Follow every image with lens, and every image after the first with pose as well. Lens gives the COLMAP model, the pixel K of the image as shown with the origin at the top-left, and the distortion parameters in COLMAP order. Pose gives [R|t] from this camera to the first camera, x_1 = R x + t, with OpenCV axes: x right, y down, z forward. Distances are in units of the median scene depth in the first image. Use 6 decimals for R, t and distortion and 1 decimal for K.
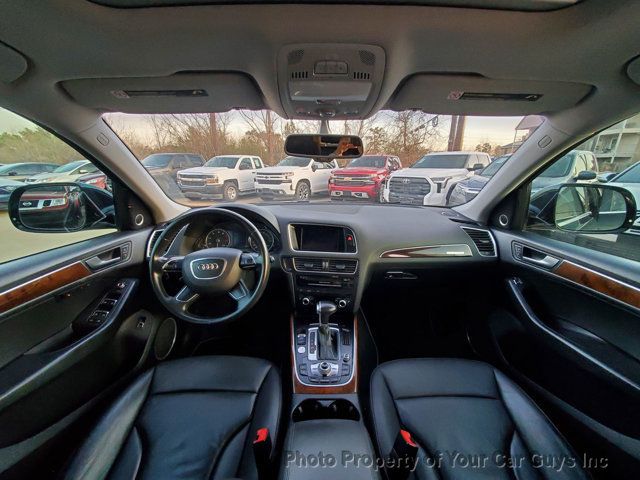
lens RADIAL K [[260.3, 0, 320.0], [0, 260.3, 240.0], [0, 0, 1]] dist [0.000635, 0.000014]
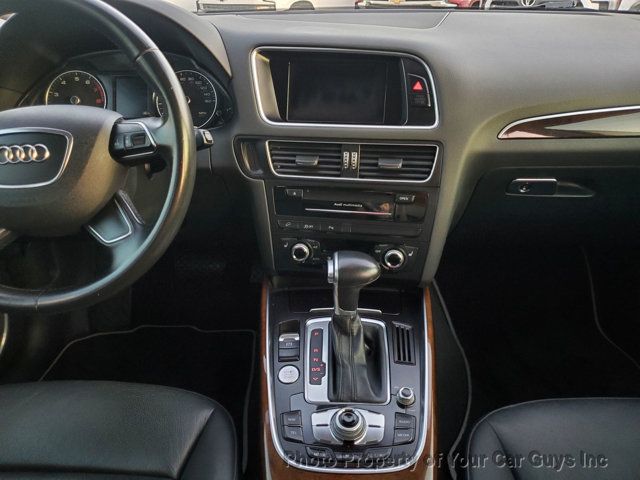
lens RADIAL K [[531.3, 0, 320.0], [0, 531.3, 240.0], [0, 0, 1]] dist [0.008371, 0.003110]
pose [[0.999635, 0.005553, -0.026431, -0.003685], [-0.000216, 0.980247, 0.197775, 0.066617], [0.027007, -0.197697, 0.979891, 0.250859]]
